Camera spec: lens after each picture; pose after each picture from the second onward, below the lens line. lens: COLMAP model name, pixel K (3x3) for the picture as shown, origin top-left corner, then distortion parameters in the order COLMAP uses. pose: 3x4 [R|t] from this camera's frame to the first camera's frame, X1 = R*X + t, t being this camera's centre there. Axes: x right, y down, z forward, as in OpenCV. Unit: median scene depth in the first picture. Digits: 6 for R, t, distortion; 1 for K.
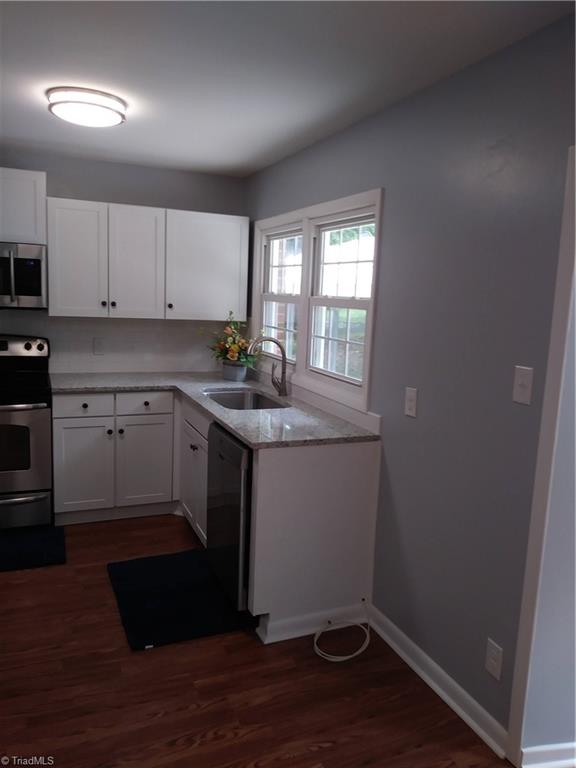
lens RADIAL K [[610.4, 0, 287.3], [0, 610.4, 385.1], [0, 0, 1]] dist [0.044797, -0.050084]
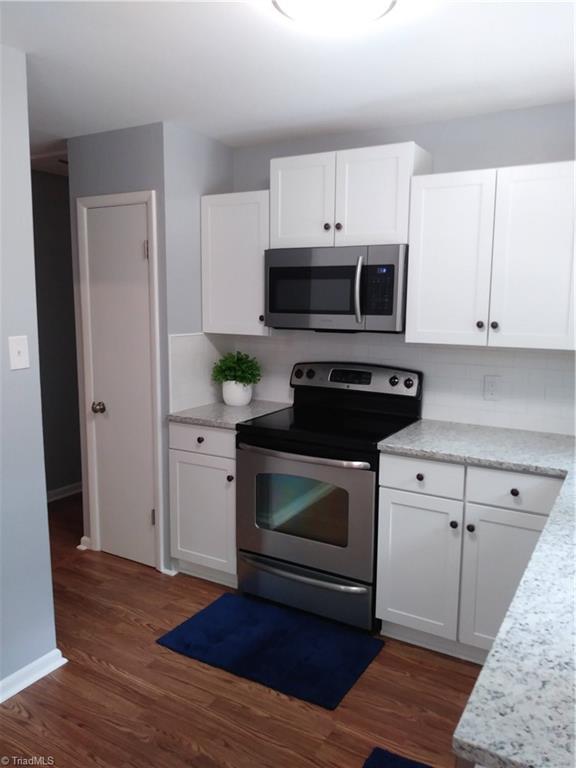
lens RADIAL K [[610.4, 0, 287.6], [0, 610.4, 378.1], [0, 0, 1]] dist [0.044797, -0.050084]
pose [[0.598096, 0.071821, -0.798200, 0.107201], [-0.102041, 0.994695, 0.013042, -0.066470], [0.794902, 0.073649, 0.602252, 0.465825]]
